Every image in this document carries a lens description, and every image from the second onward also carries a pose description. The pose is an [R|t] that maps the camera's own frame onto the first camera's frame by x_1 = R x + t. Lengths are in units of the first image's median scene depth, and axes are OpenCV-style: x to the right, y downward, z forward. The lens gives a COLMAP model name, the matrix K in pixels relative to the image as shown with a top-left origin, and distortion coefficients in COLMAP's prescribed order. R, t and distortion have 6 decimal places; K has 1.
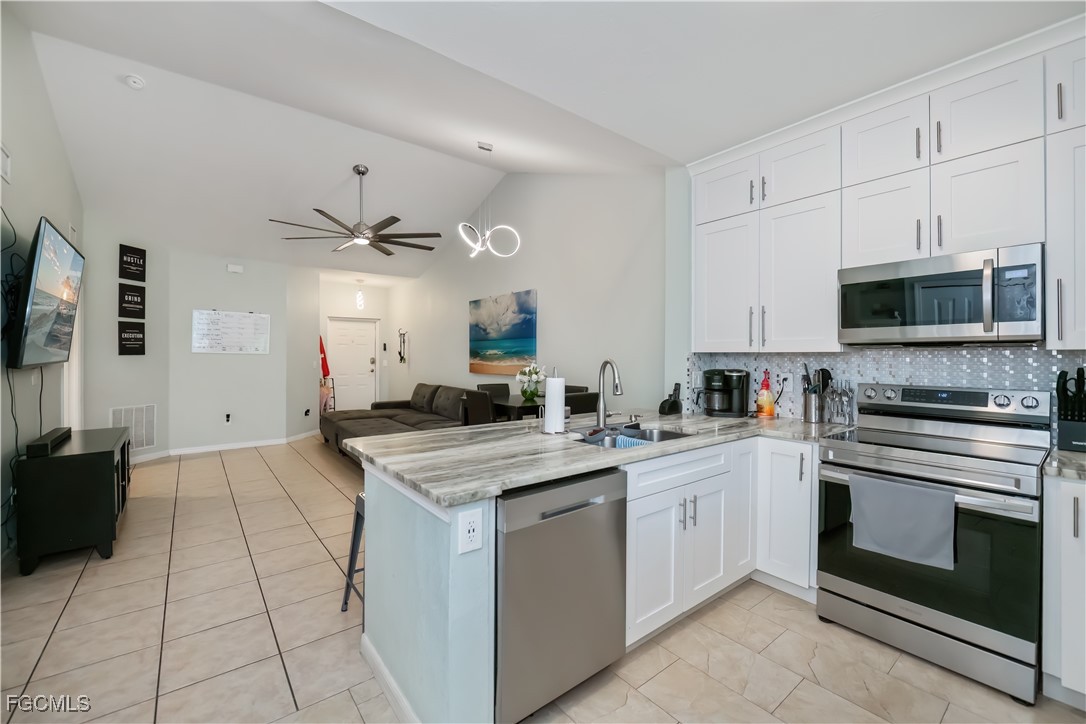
lens RADIAL K [[448.3, 0, 545.9], [0, 448.3, 356.3], [0, 0, 1]] dist [-0.001449, -0.000143]
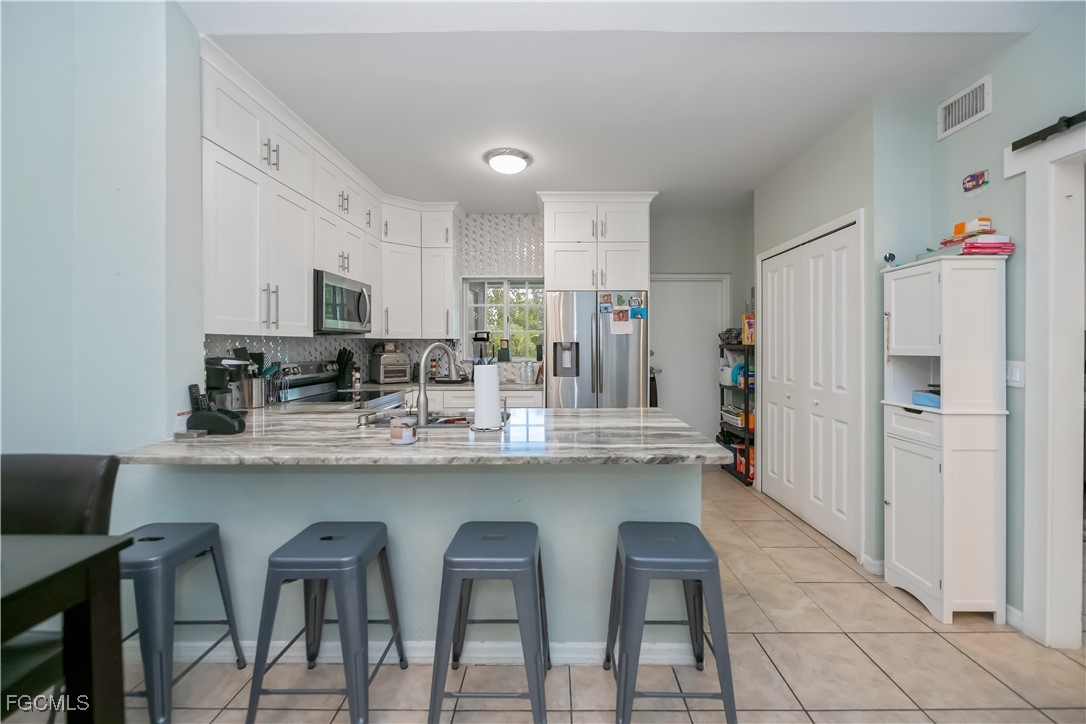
lens RADIAL K [[430.4, 0, 555.1], [0, 430.4, 349.2], [0, 0, 1]] dist [0.000863, 0.000005]
pose [[-0.781041, -0.010809, 0.624387, -0.260900], [-0.002175, 0.999891, 0.014589, 0.002231], [-0.624477, 0.010037, -0.780979, 0.682319]]
